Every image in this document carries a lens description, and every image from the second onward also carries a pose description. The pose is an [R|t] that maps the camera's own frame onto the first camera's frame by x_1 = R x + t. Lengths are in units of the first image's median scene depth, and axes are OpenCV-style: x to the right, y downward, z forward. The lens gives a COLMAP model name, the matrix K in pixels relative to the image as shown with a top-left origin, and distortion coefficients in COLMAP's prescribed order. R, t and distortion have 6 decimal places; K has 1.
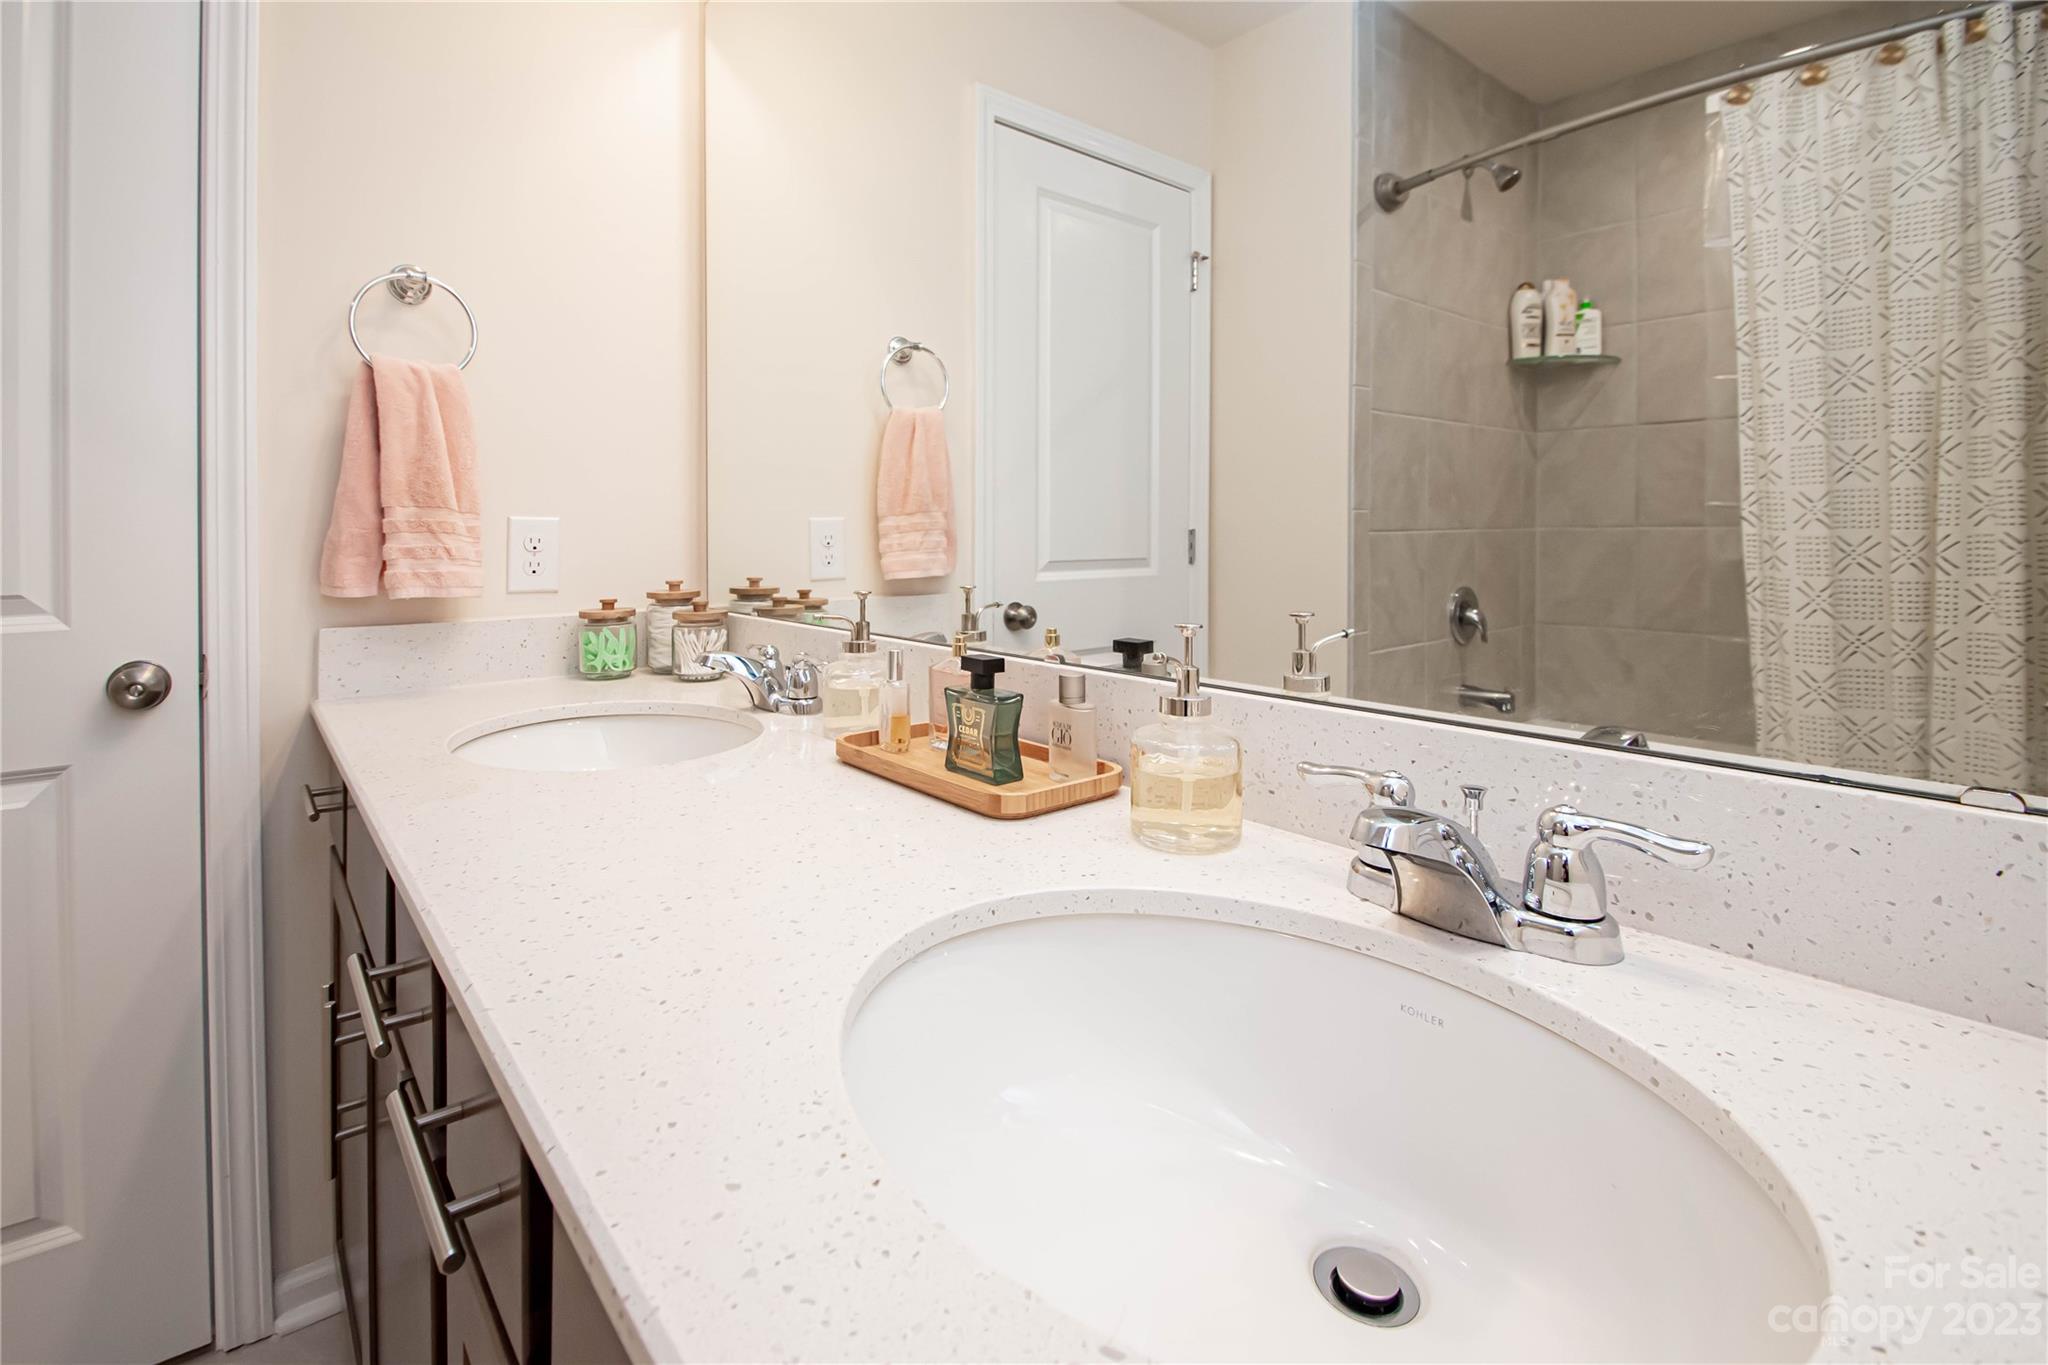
lens RADIAL K [[945.1, 0, 1012.1], [0, 945.1, 650.2], [0, 0, 1]] dist [0.000855, -0.004519]
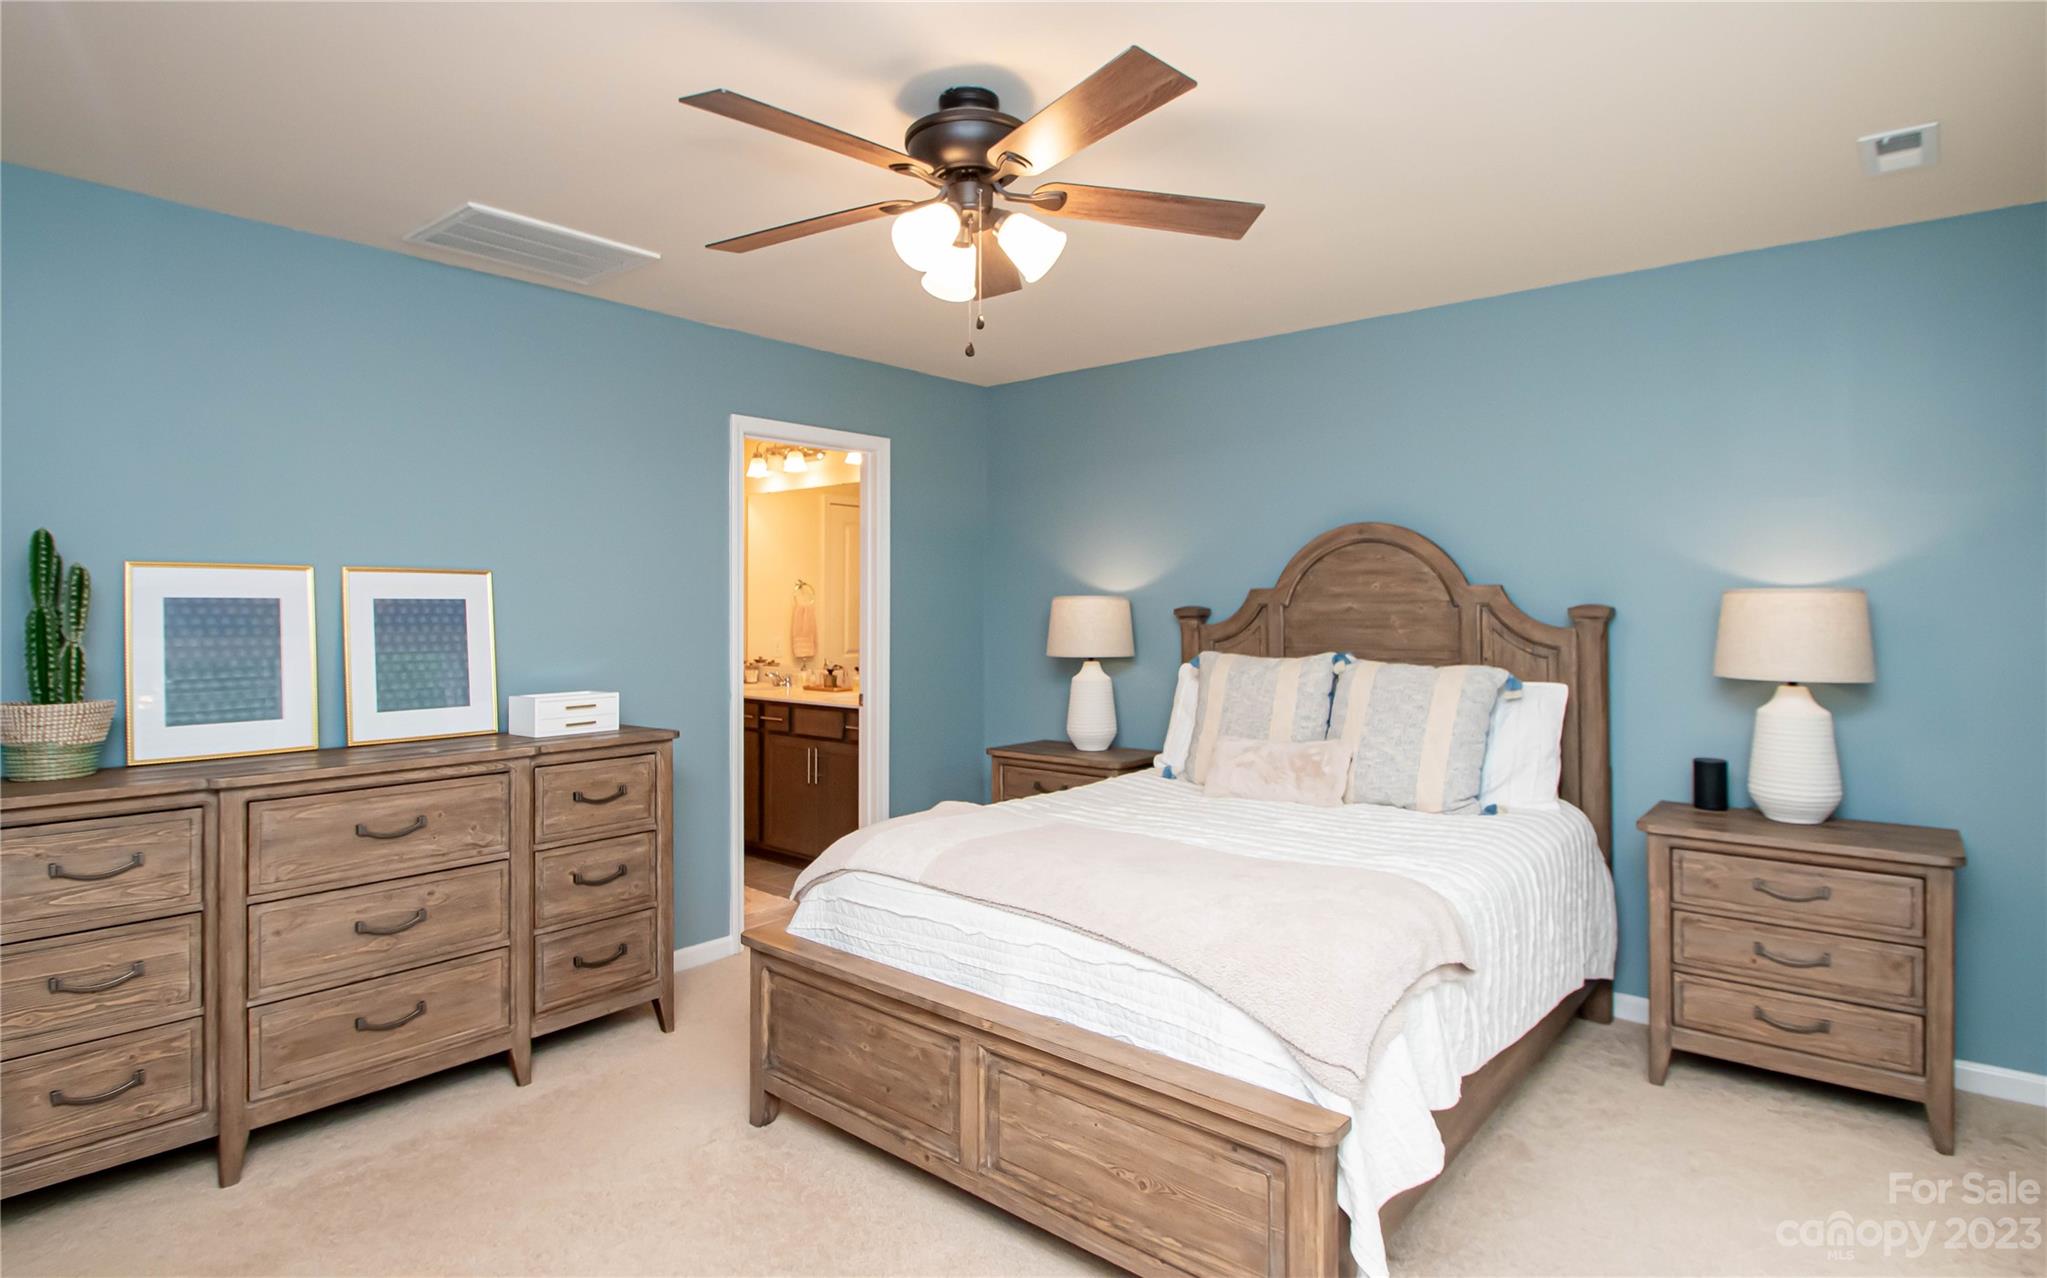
lens RADIAL K [[1068.2, 0, 1021.7], [0, 1068.2, 591.1], [0, 0, 1]] dist [-0.017580, -0.000815]
pose [[0.985395, 0.001192, 0.170277, 0.006062], [0.021031, 0.991467, -0.128647, 0.187020], [-0.168978, 0.130349, 0.976962, -2.707118]]
